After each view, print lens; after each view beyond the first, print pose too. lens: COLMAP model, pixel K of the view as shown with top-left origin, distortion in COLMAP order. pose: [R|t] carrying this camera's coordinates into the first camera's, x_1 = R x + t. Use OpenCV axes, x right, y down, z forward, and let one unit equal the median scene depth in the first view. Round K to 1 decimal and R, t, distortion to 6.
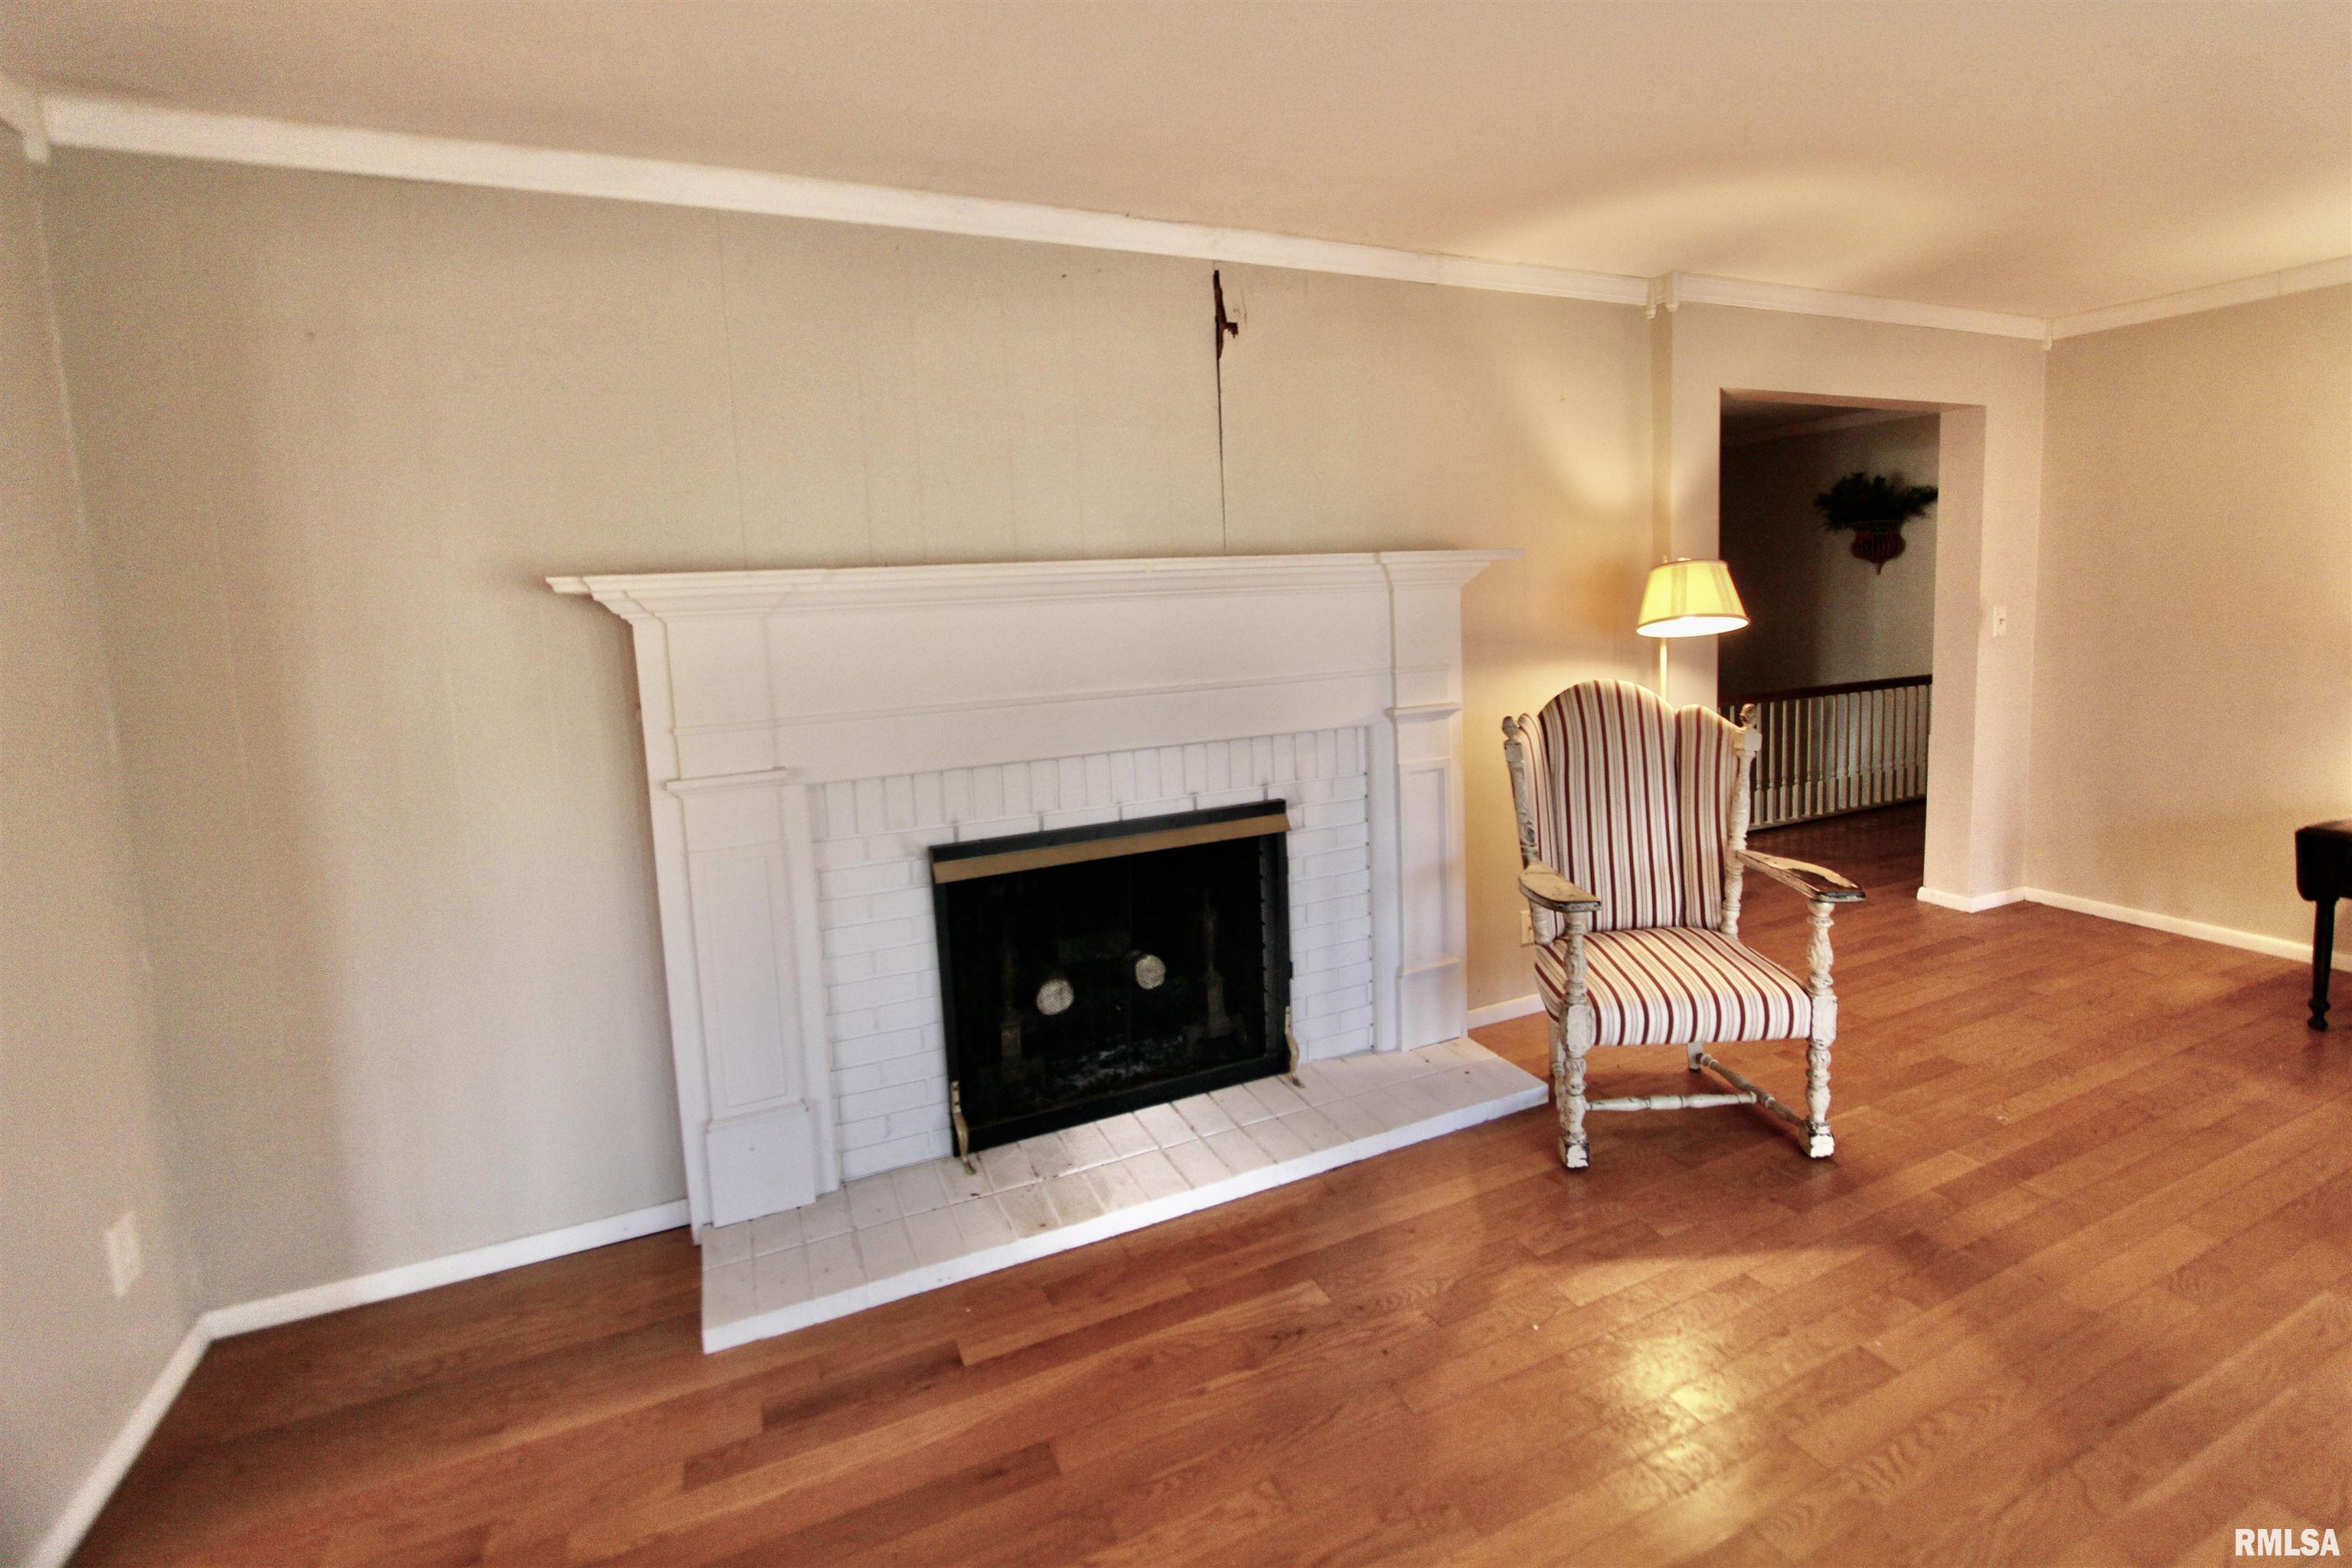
lens RADIAL K [[1079.4, 0, 1208.4], [0, 1079.4, 698.5], [0, 0, 1]] dist [-0.012215, 0.001460]
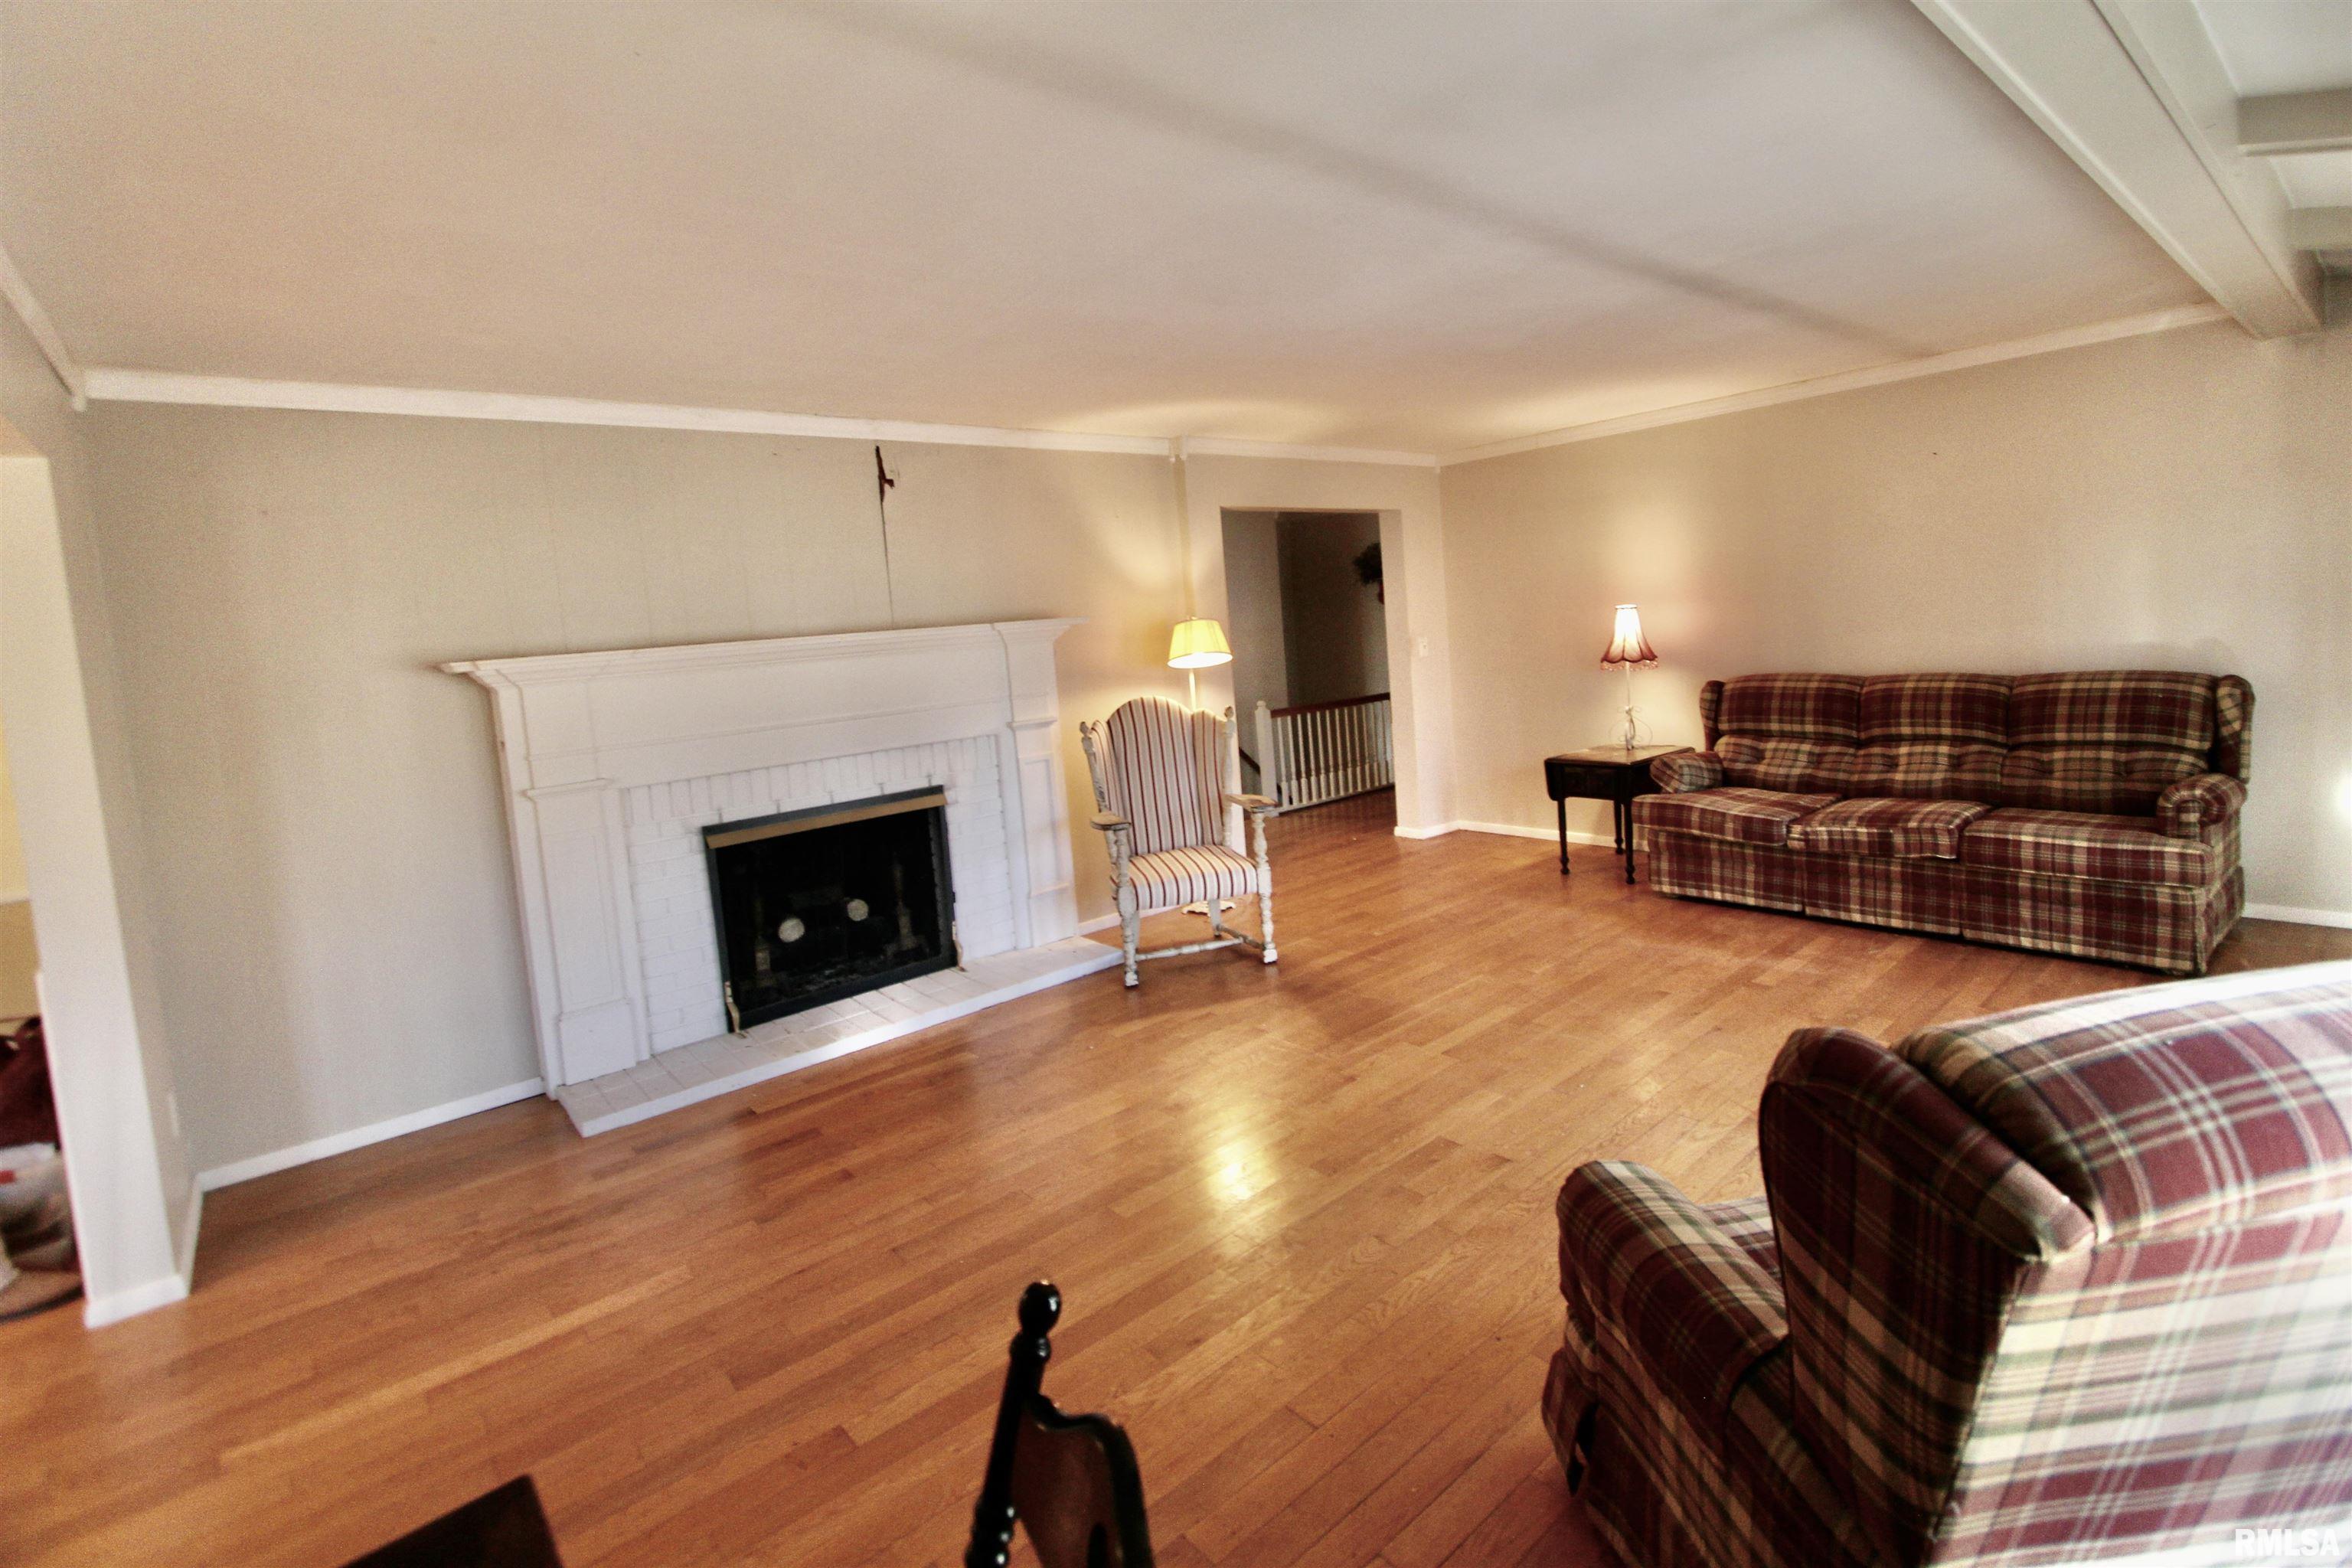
lens RADIAL K [[1079.4, 0, 1208.9], [0, 1079.4, 699.1], [0, 0, 1]] dist [-0.012215, 0.001460]
pose [[0.959924, -0.055848, 0.274641, 0.021098], [0.067831, 0.997106, -0.034323, 0.056154], [-0.271929, 0.051576, 0.960934, -0.653136]]
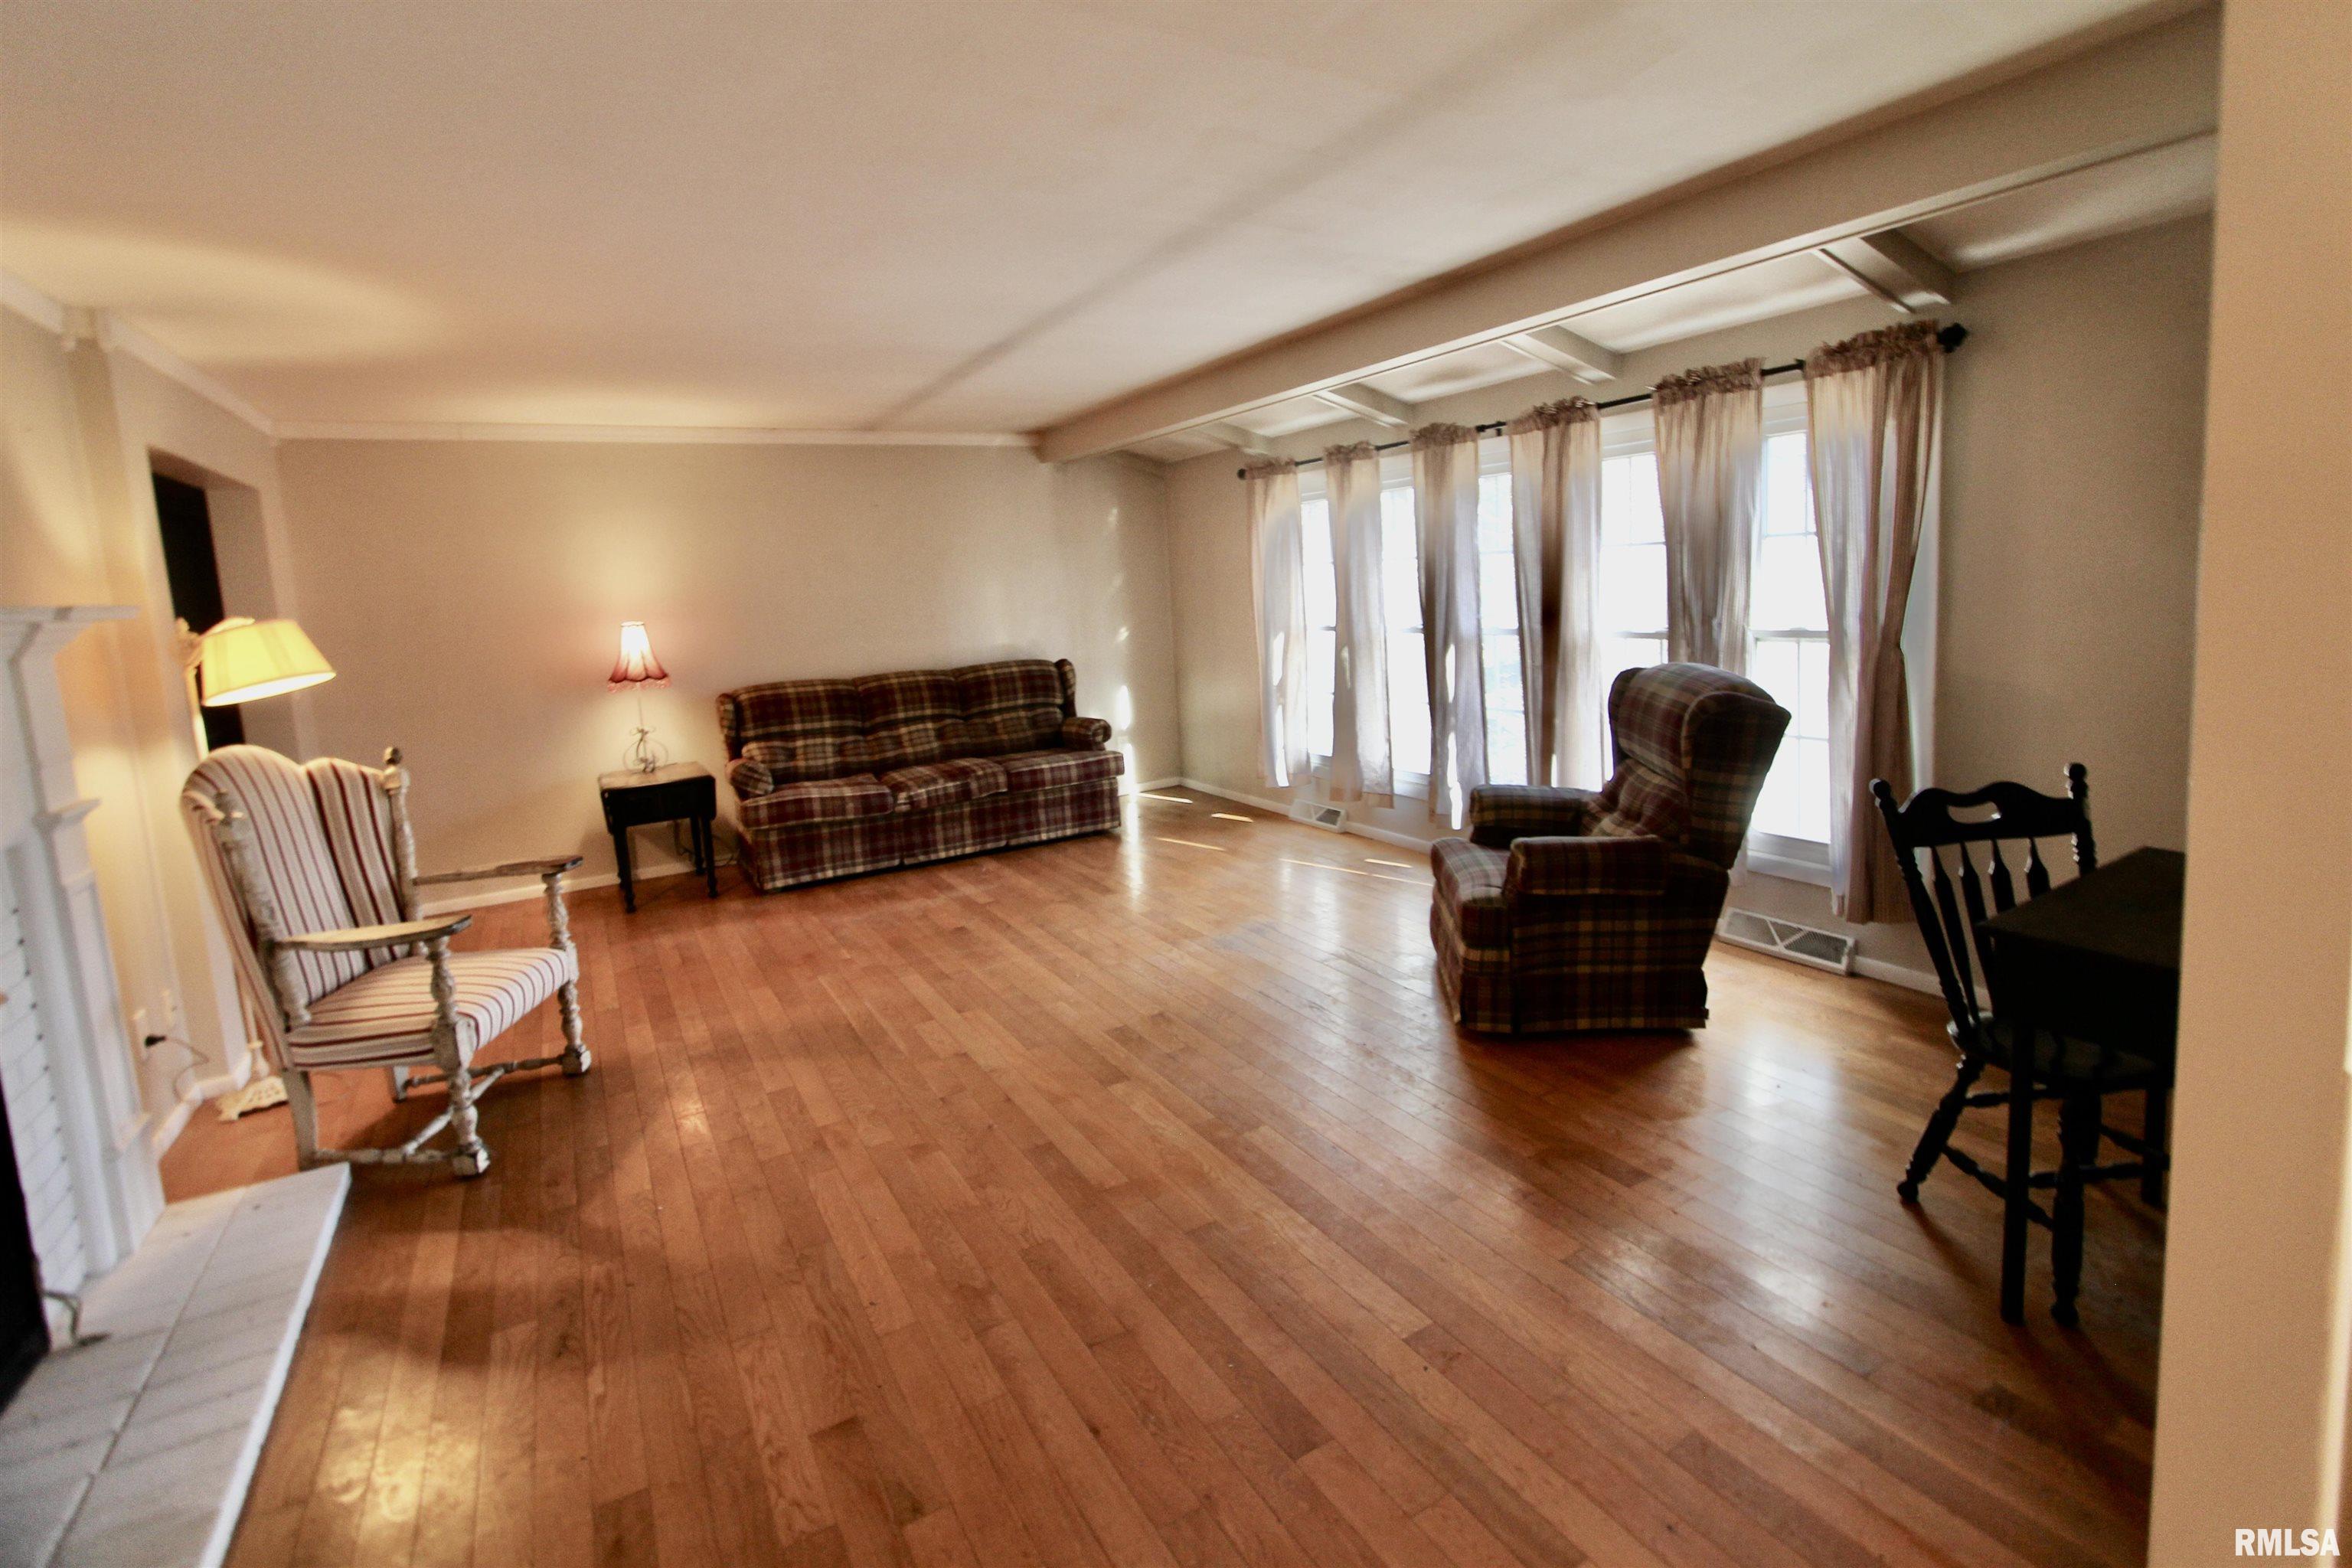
lens RADIAL K [[1079.4, 0, 1210.7], [0, 1079.4, 698.3], [0, 0, 1]] dist [-0.012215, 0.001460]
pose [[-0.105959, -0.069859, 0.991914, -0.747314], [0.161421, 0.983089, 0.086481, -0.003722], [-0.981181, 0.169279, -0.092890, 0.297016]]
